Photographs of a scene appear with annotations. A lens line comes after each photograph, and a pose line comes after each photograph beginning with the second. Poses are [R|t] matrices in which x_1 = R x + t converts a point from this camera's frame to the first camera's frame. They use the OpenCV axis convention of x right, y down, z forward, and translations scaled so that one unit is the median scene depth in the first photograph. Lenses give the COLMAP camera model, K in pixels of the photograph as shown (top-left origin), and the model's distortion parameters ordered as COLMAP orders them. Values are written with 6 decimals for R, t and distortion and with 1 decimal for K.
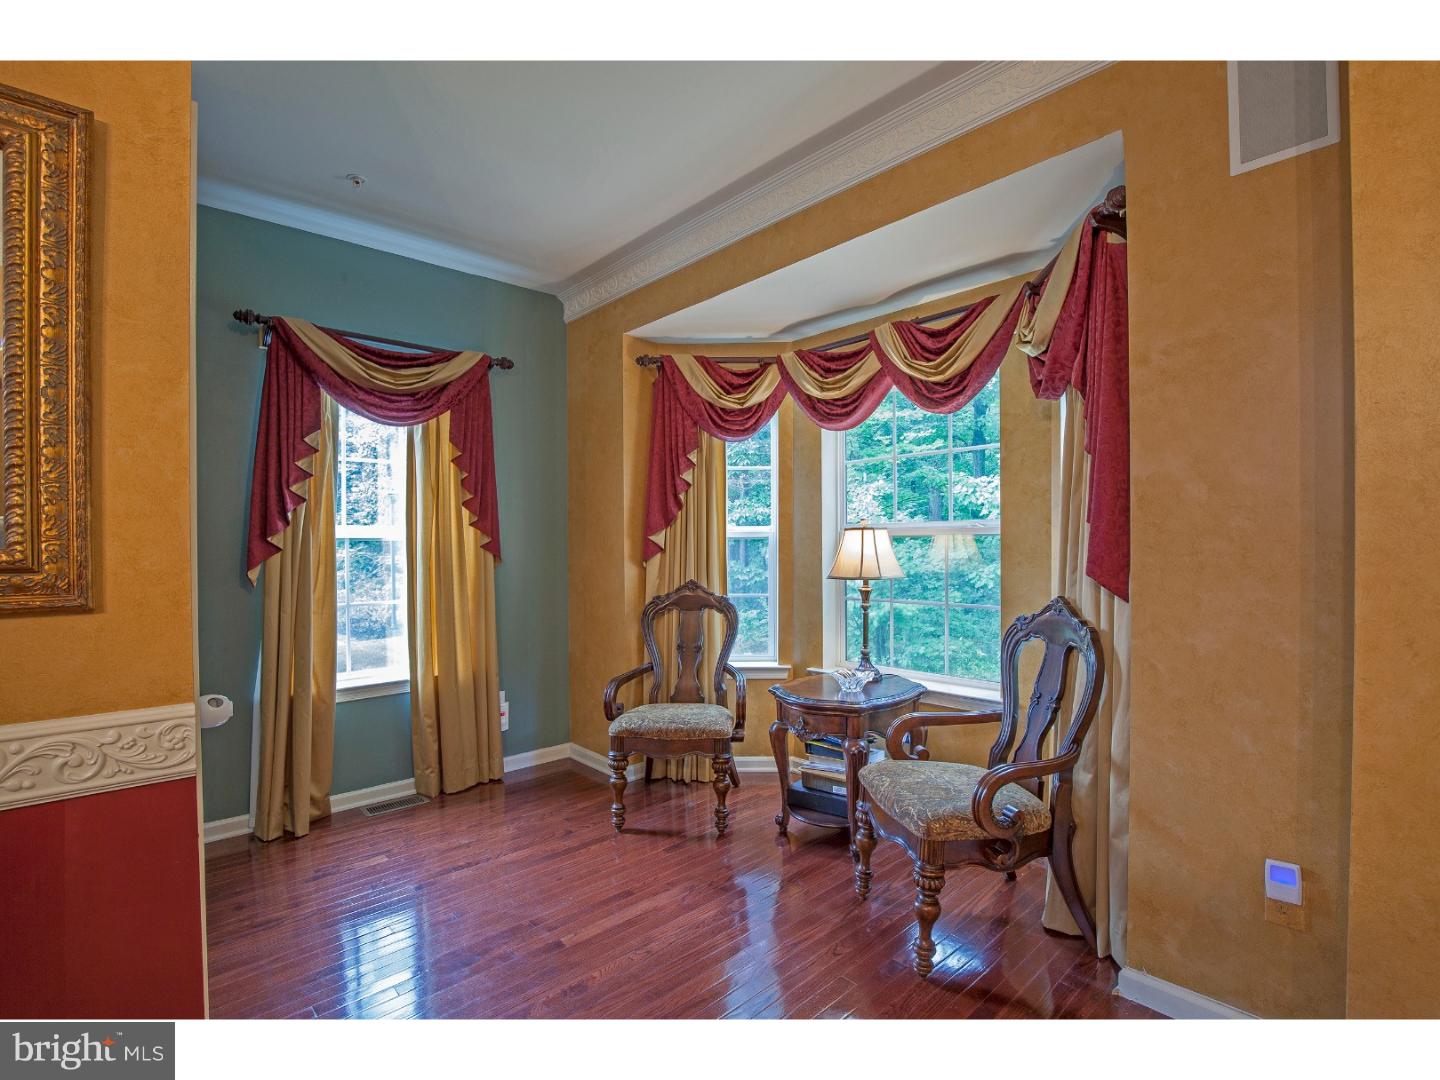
lens RADIAL K [[674.3, 0, 759.3], [0, 674.3, 552.6], [0, 0, 1]] dist [-0.026655, 0.002735]
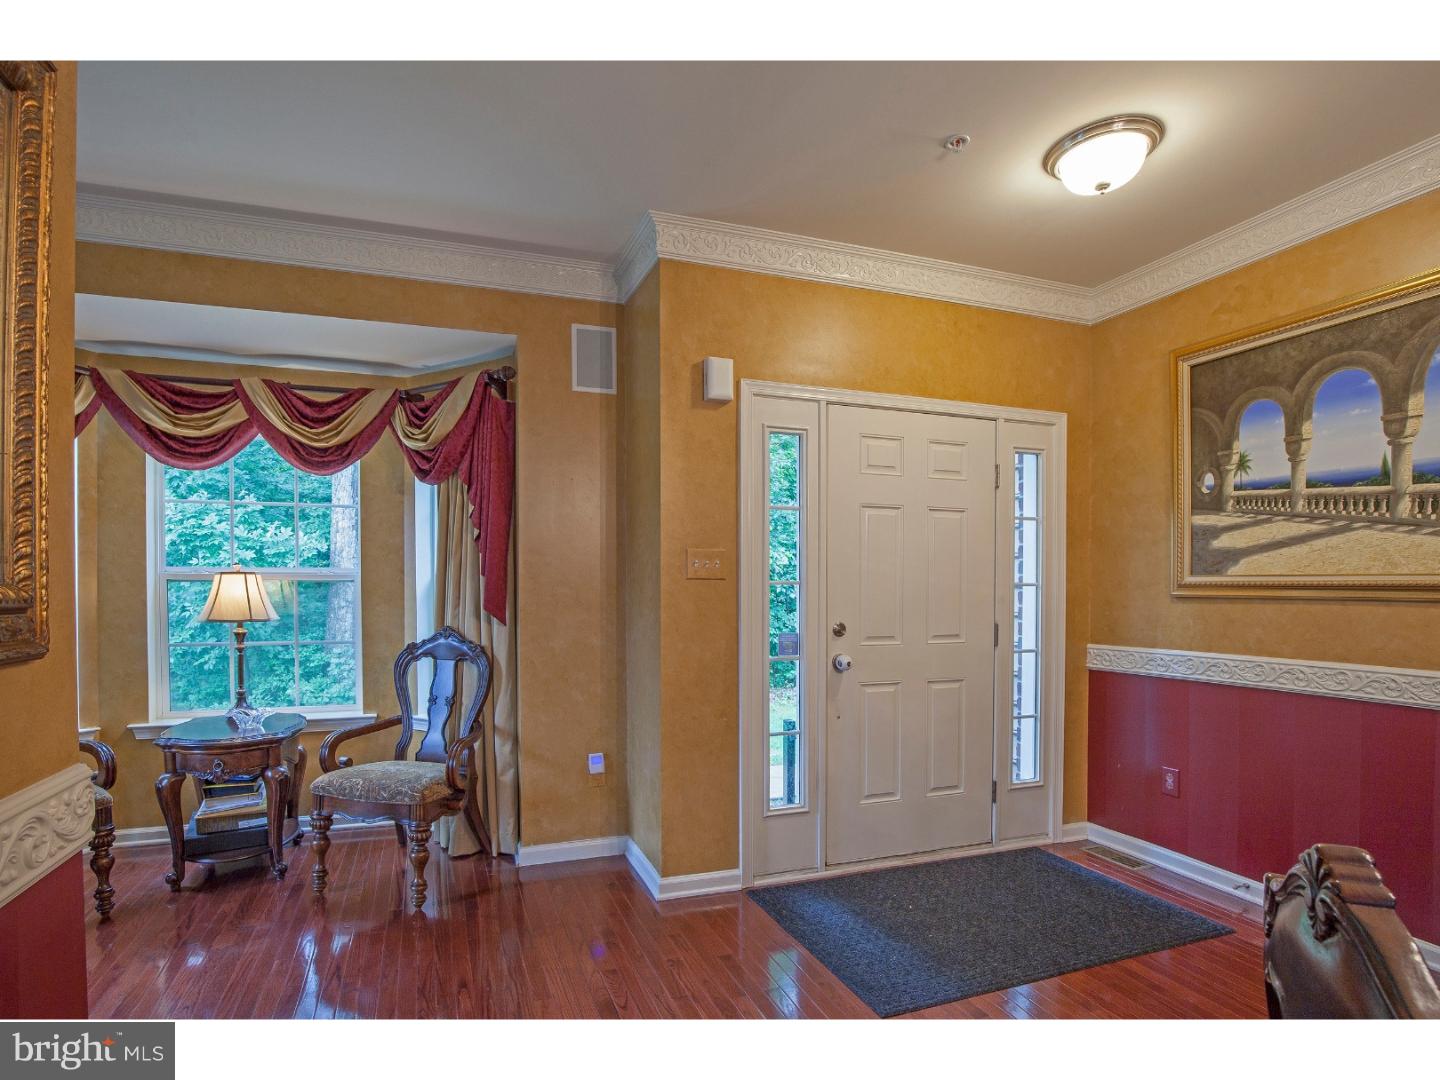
lens RADIAL K [[674.3, 0, 645.5], [0, 674.3, 602.2], [0, 0, 1]] dist [-0.026655, 0.002735]
pose [[0.455861, -0.007969, 0.890015, -0.489152], [0.003829, 0.999968, 0.006992, 0.005202], [-0.890043, 0.000221, 0.455877, -0.019750]]
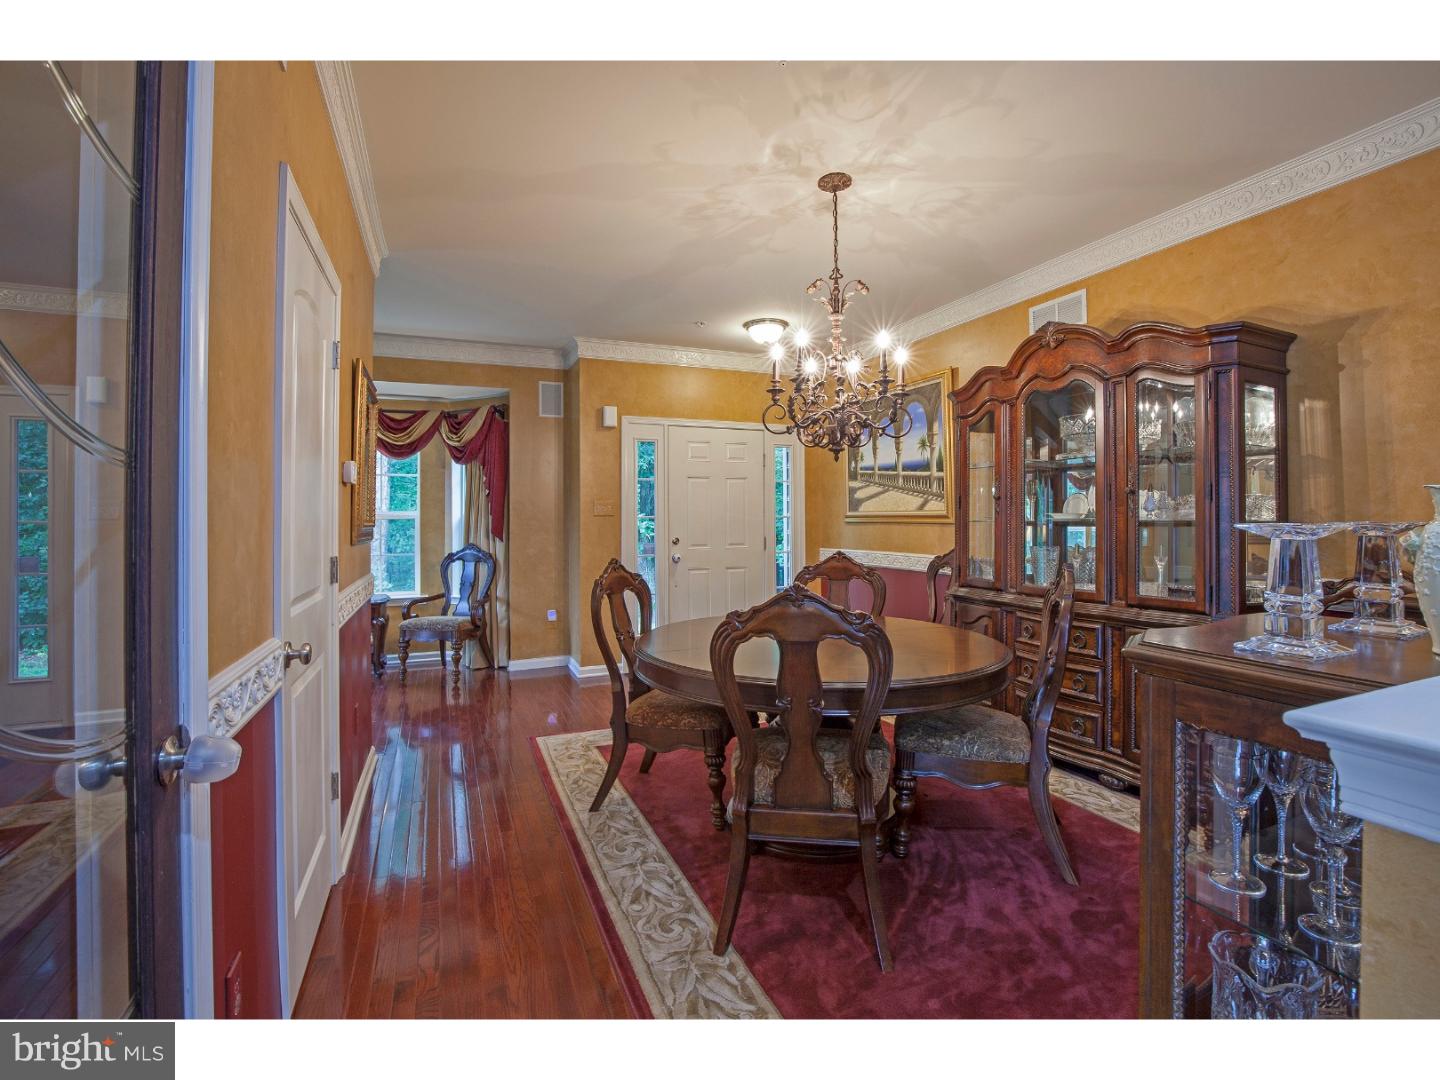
lens RADIAL K [[656.6, 0, 675.1], [0, 656.6, 495.4], [0, 0, 1]] dist [0.001727, 0.000099]
pose [[0.418222, 0.041344, 0.907403, -1.185280], [0.014614, 0.998528, -0.052232, 0.020770], [-0.908227, 0.035105, 0.417002, -0.603789]]
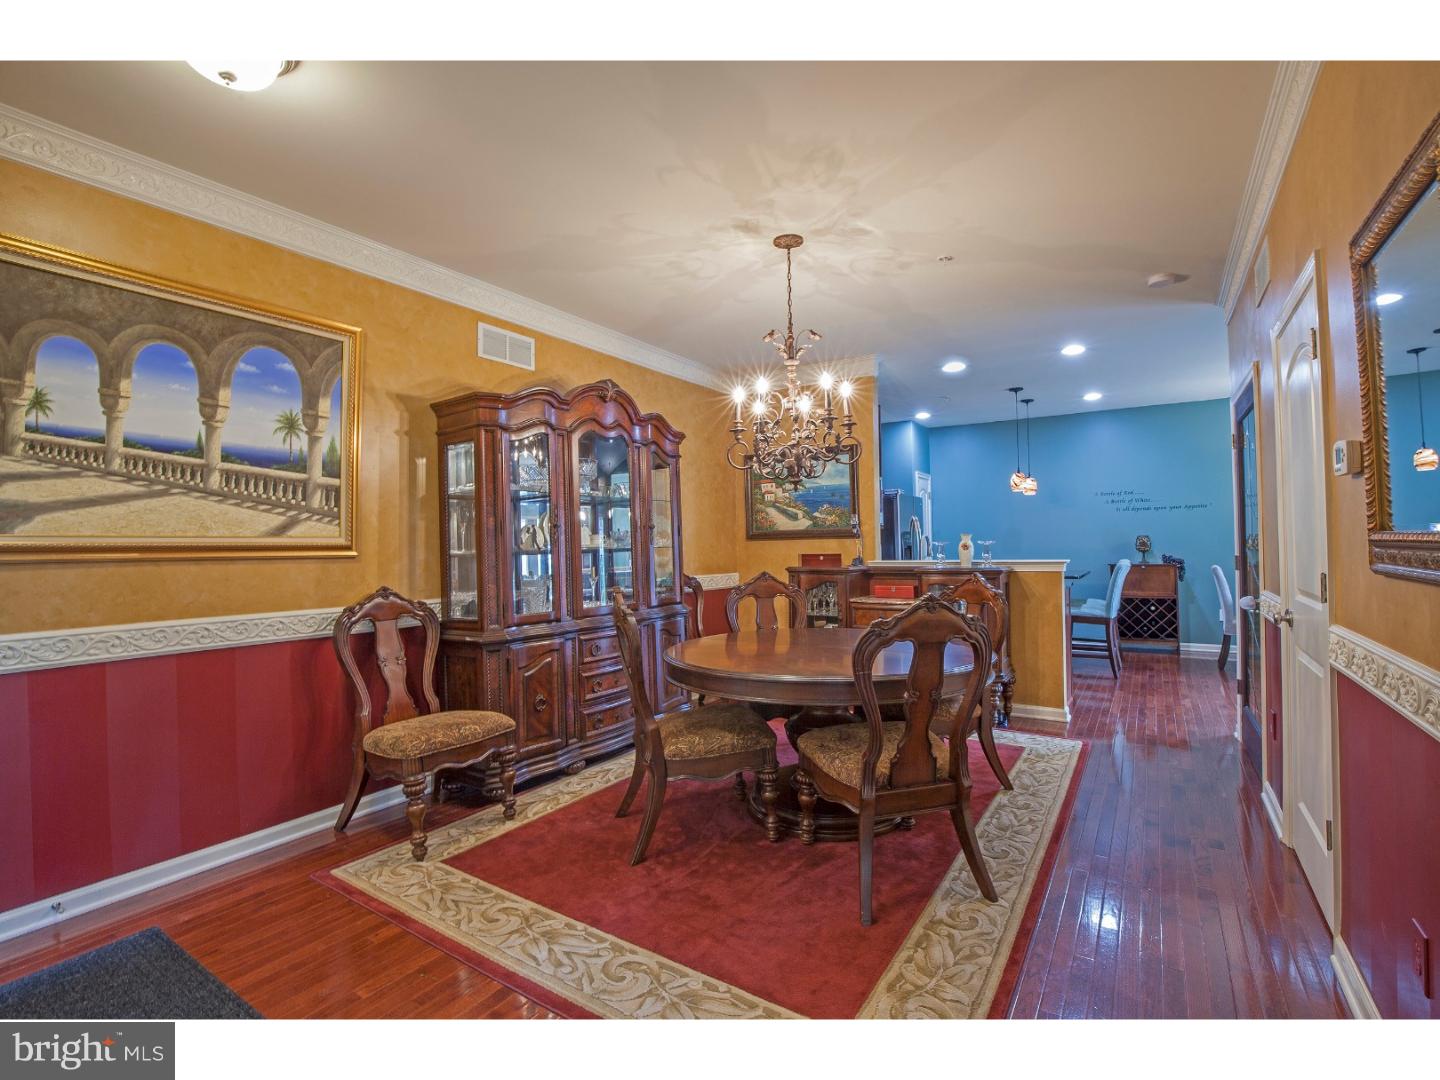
lens RADIAL K [[674.3, 0, 759.0], [0, 674.3, 525.5], [0, 0, 1]] dist [-0.026655, 0.002735]
pose [[-0.966022, 0.017487, -0.257868, 0.068770], [0.021104, 0.999714, -0.011267, -0.007528], [0.257598, -0.016326, -0.966114, 0.575151]]
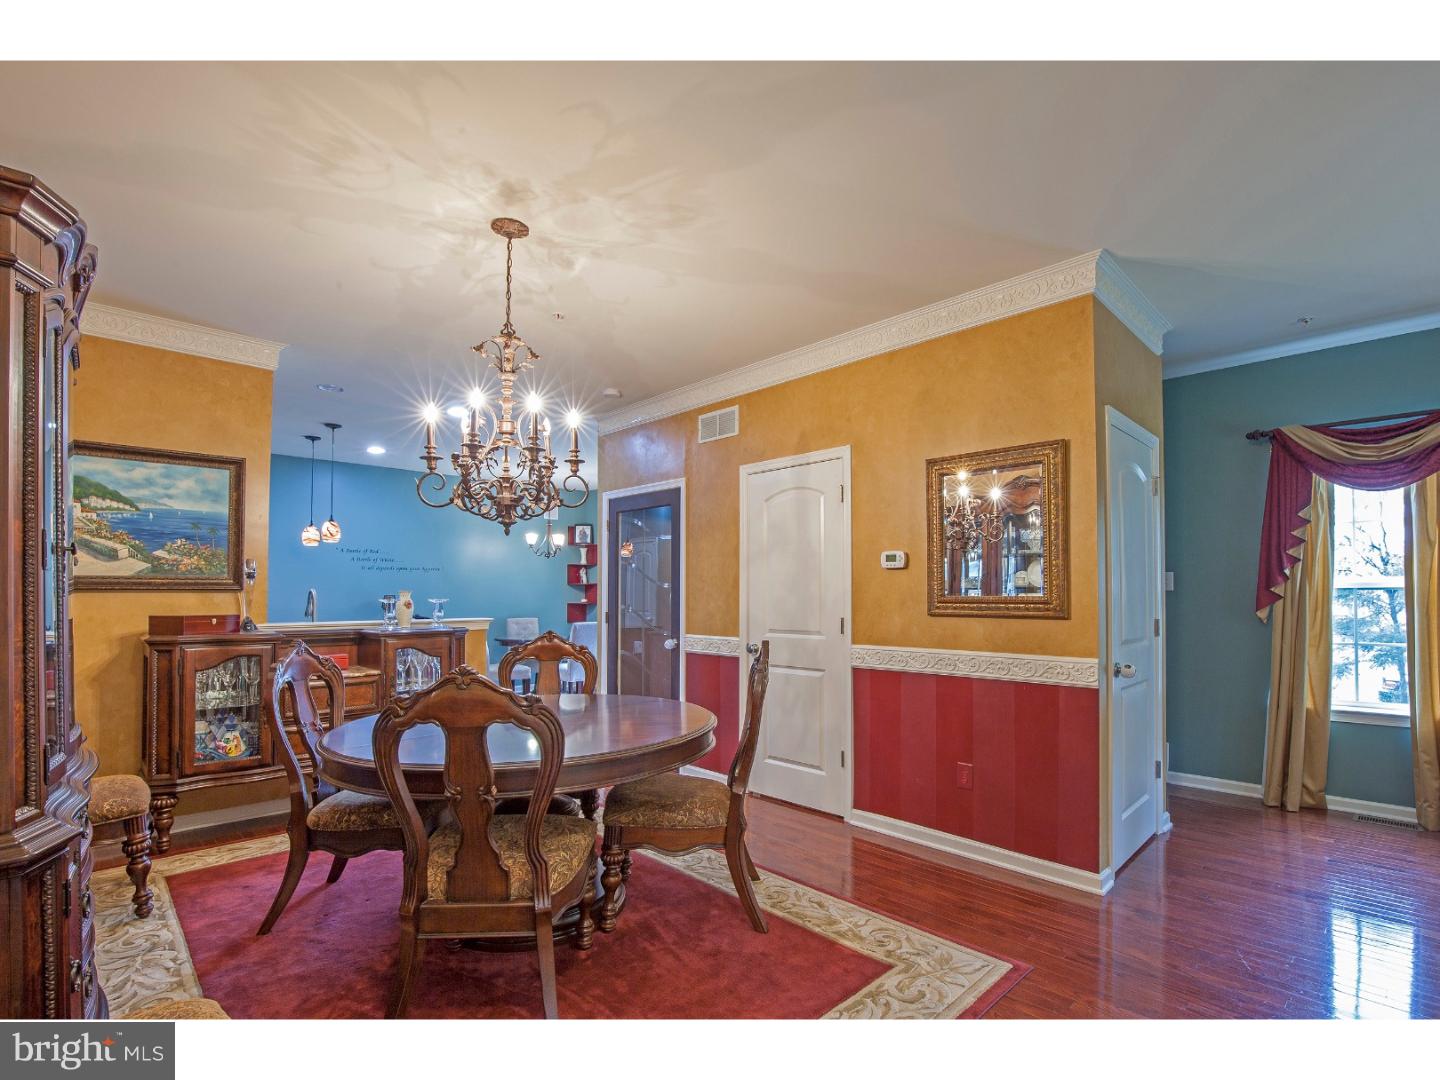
lens RADIAL K [[674.3, 0, 745.0], [0, 674.3, 573.9], [0, 0, 1]] dist [-0.026655, 0.002735]
pose [[0.039145, -0.021809, -0.998996, 0.607639], [-0.012725, 0.999670, -0.022322, -0.007019], [0.999152, 0.013586, 0.038855, -0.159156]]
